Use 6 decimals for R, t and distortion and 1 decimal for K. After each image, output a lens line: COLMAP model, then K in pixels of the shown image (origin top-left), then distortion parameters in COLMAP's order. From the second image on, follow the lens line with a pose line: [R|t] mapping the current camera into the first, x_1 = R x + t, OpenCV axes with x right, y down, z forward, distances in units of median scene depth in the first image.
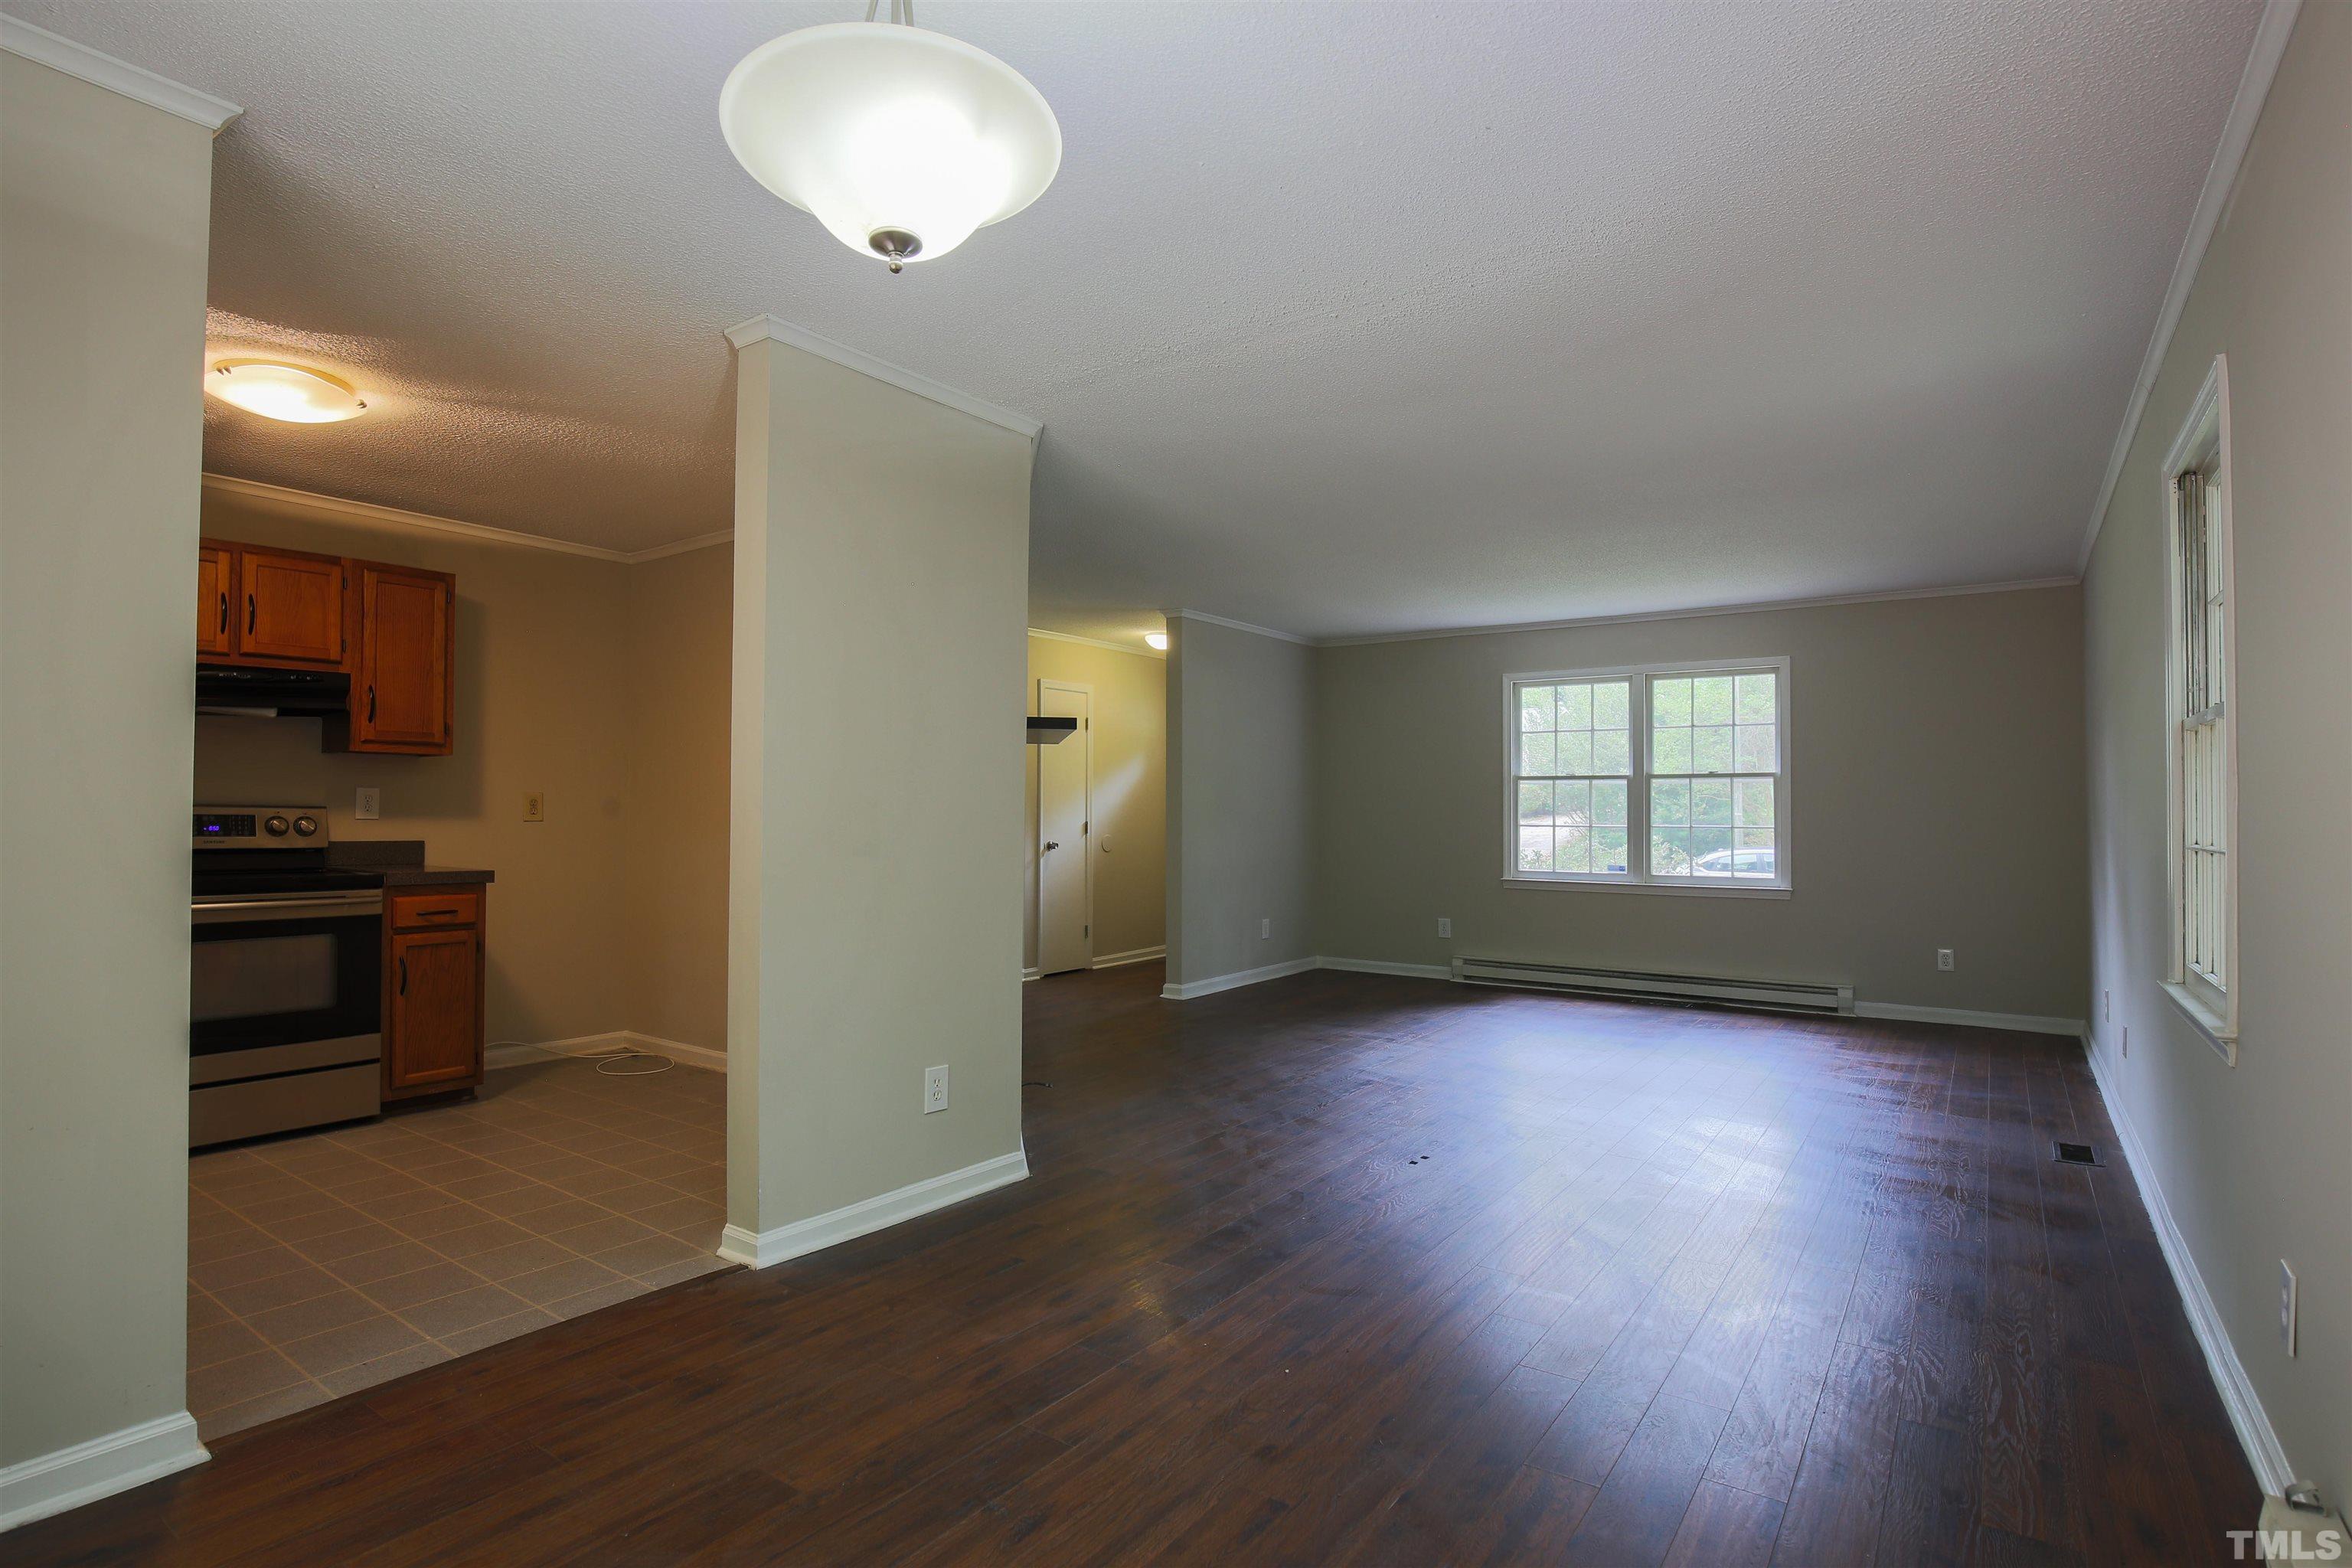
lens RADIAL K [[1145.3, 0, 1167.7], [0, 1145.3, 792.1], [0, 0, 1]] dist [-0.018106, 0.001224]
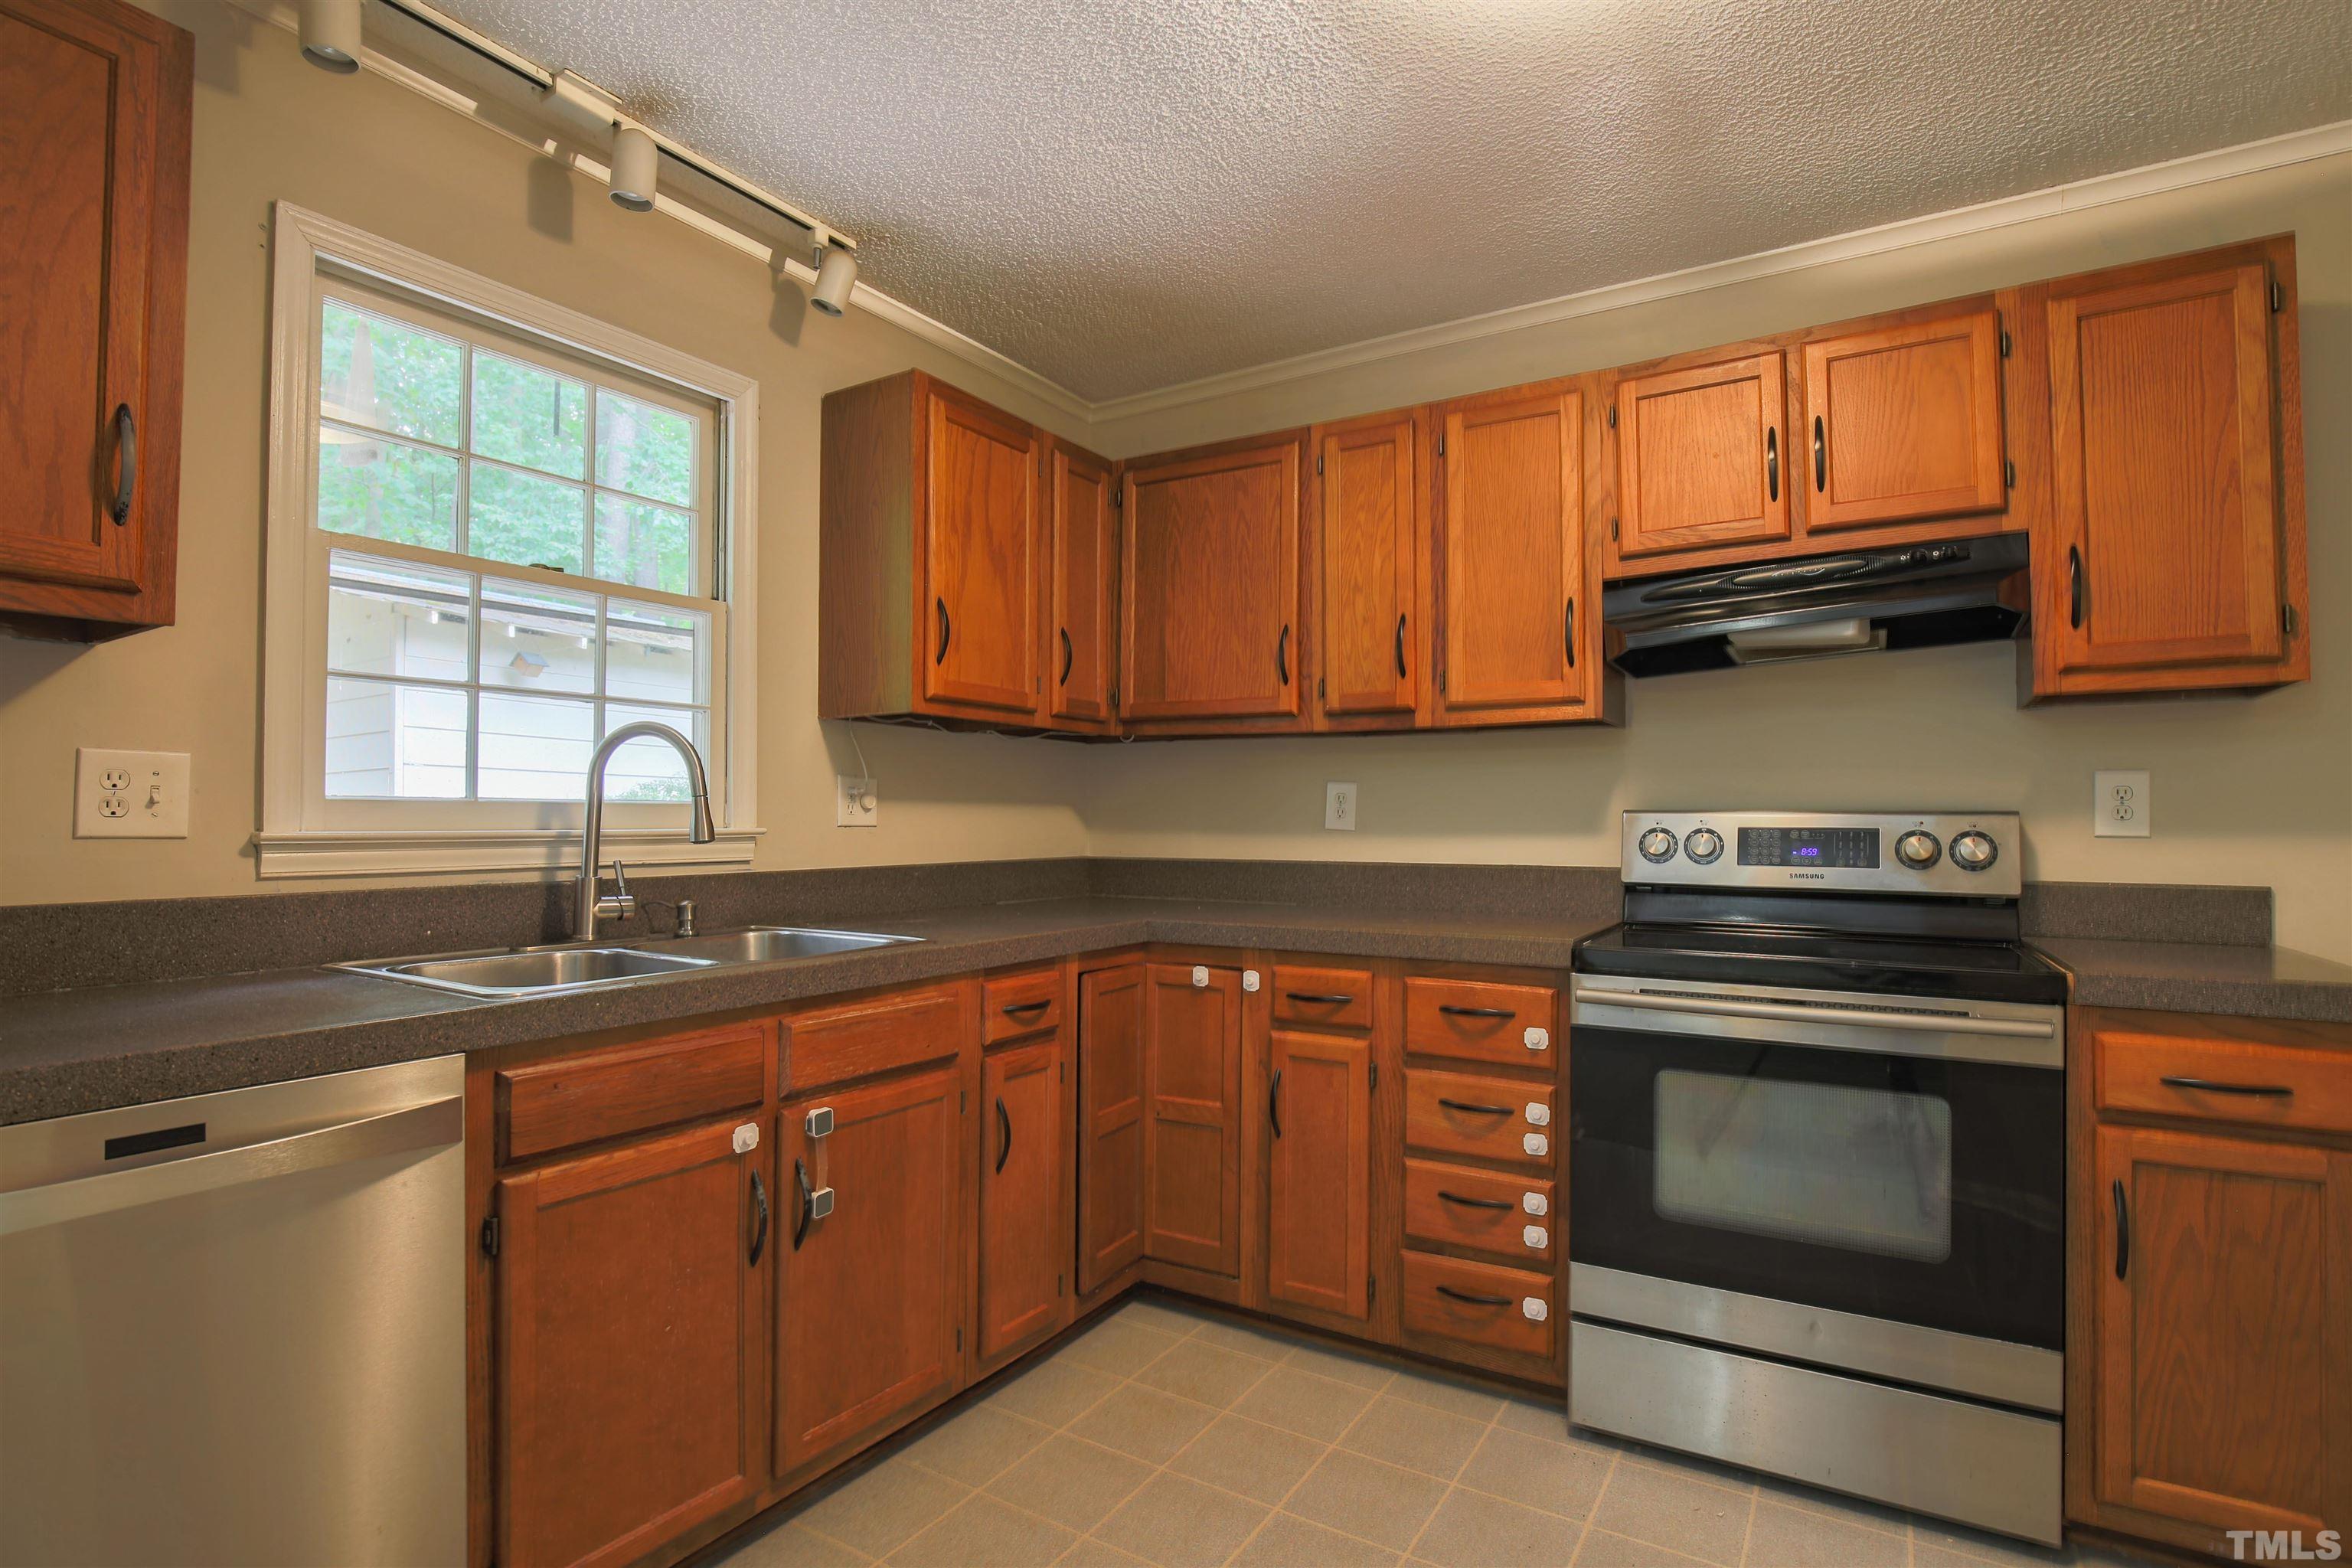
lens RADIAL K [[1145.3, 0, 1170.7], [0, 1145.3, 782.2], [0, 0, 1]] dist [-0.018106, 0.001224]
pose [[0.061983, -0.026649, -0.997721, -0.279369], [0.019038, 0.999493, -0.025514, 0.005348], [0.997896, -0.017413, 0.062459, 0.619280]]
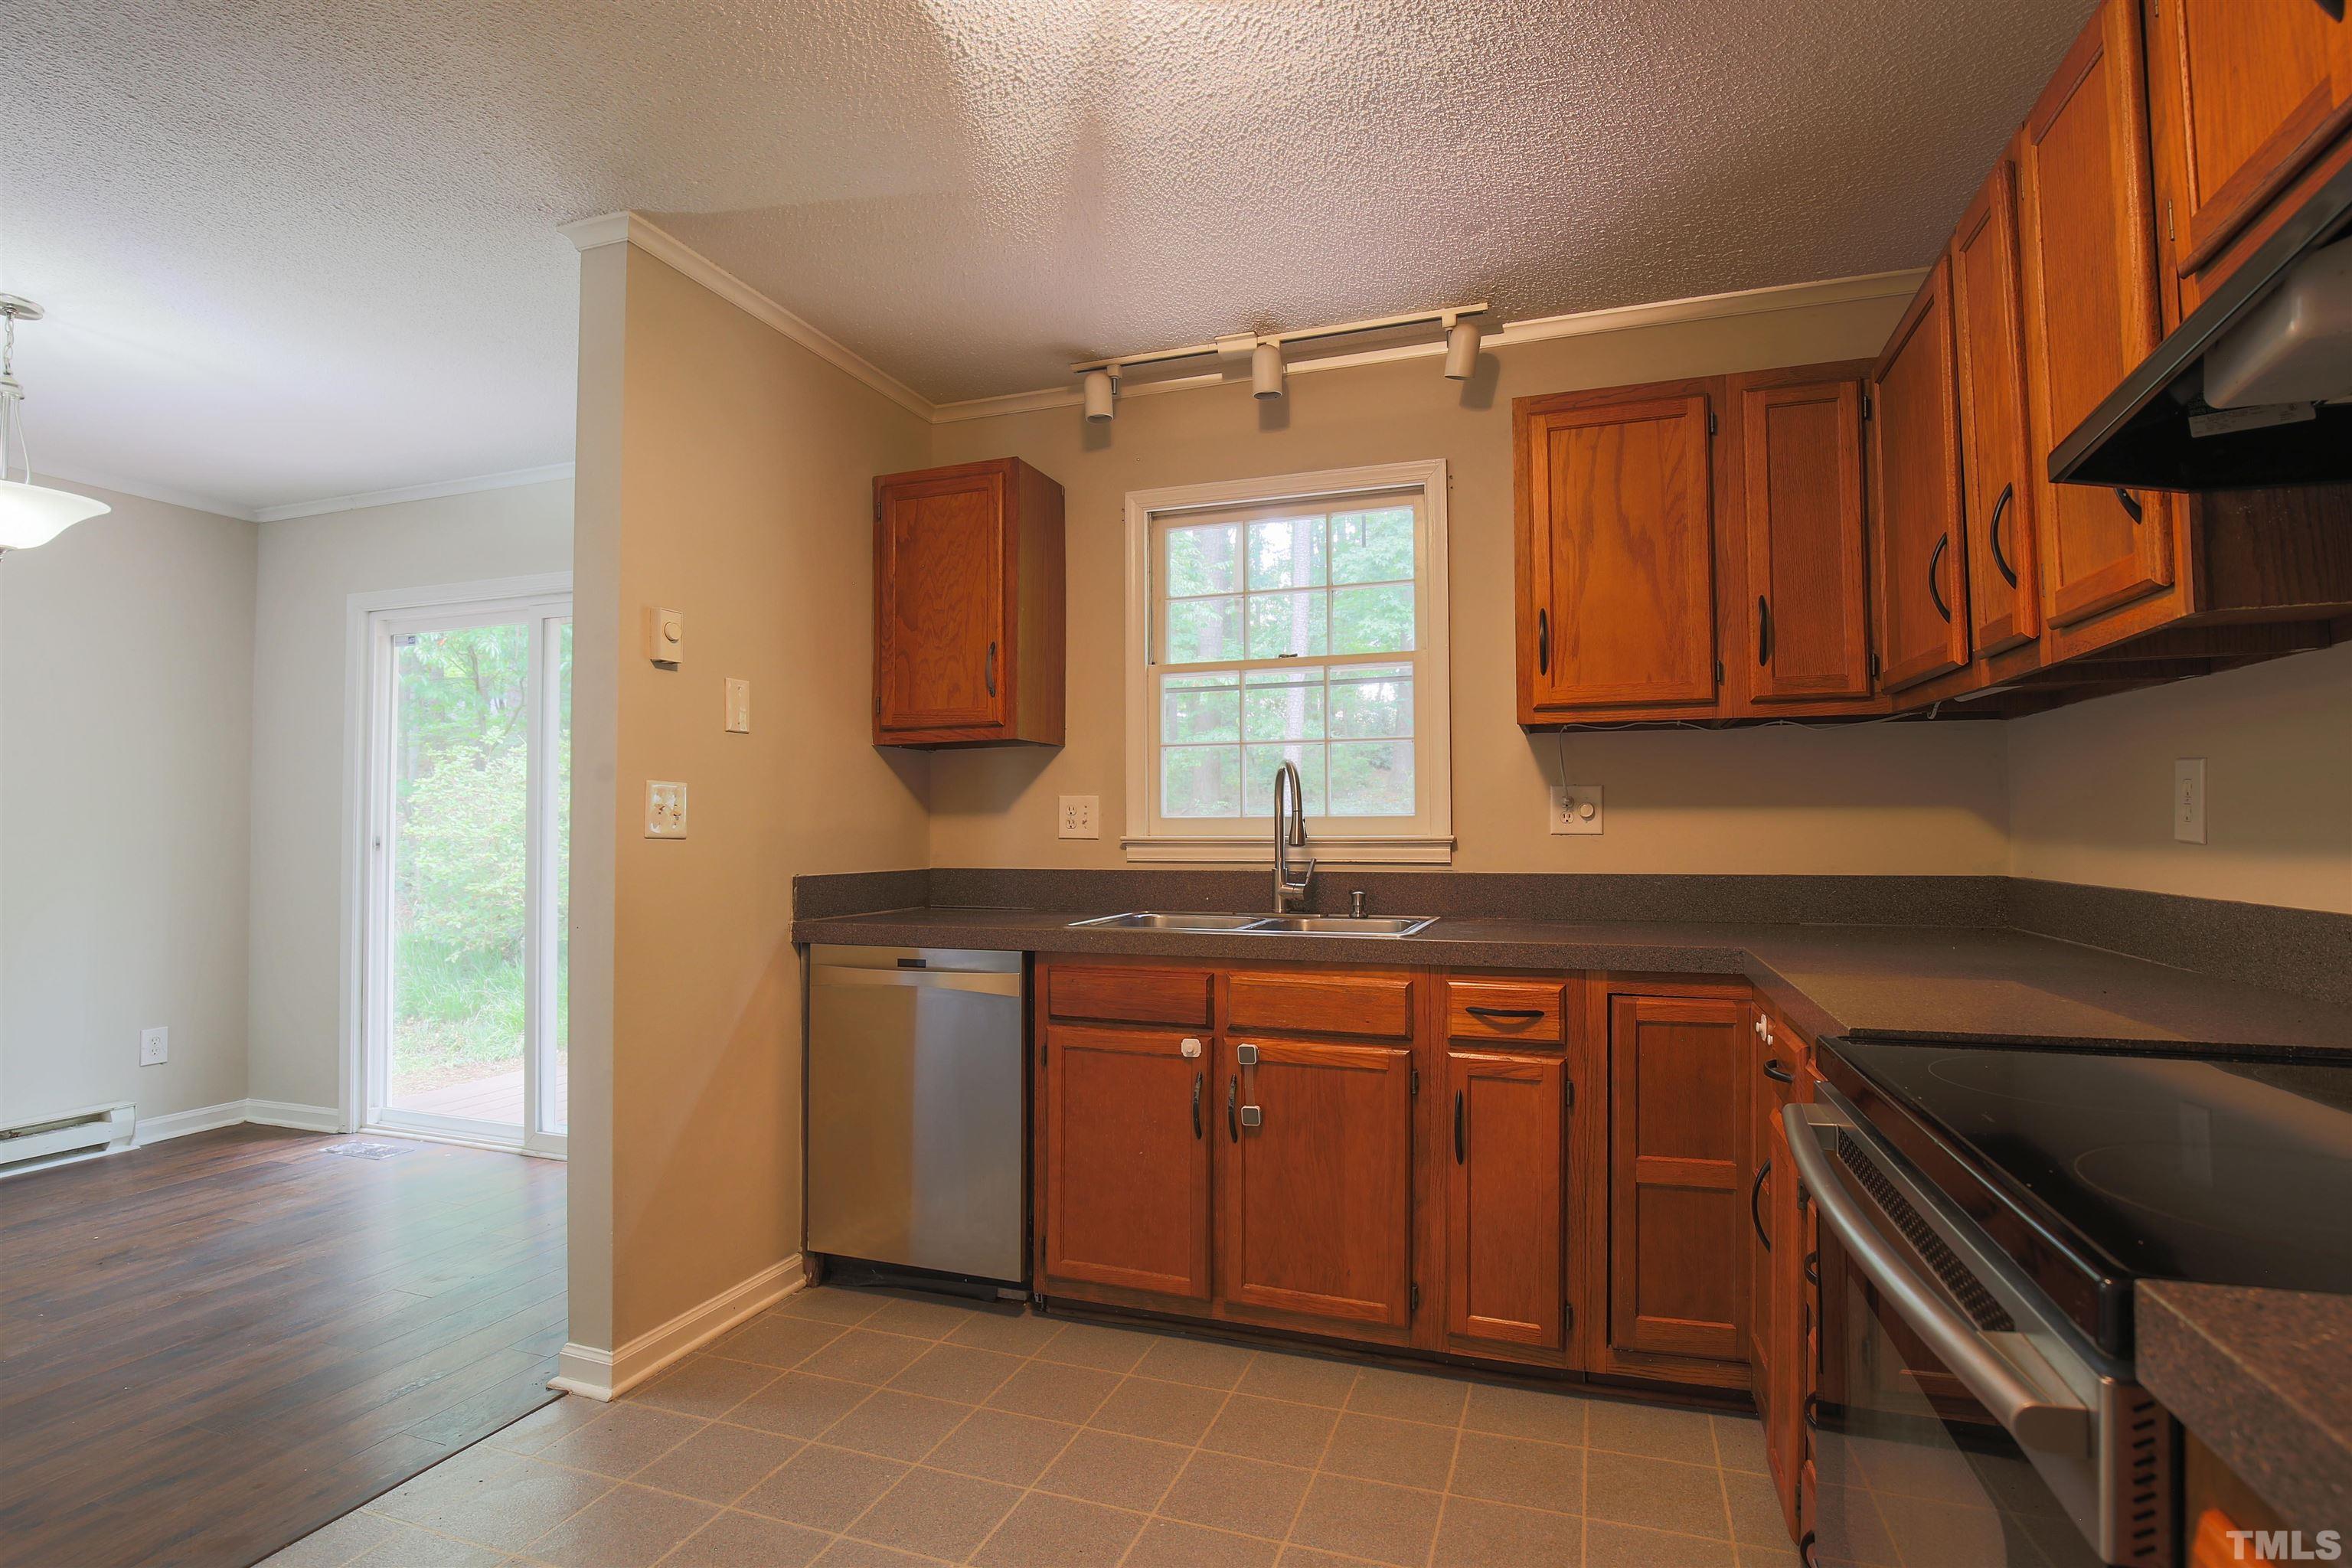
lens RADIAL K [[1145.3, 0, 1175.3], [0, 1145.3, 786.7], [0, 0, 1]] dist [-0.018106, 0.001224]
pose [[-0.959118, -0.004315, -0.282974, -0.592065], [0.013580, 0.998030, -0.061246, 0.025337], [0.282681, -0.062585, -0.957170, 1.188292]]
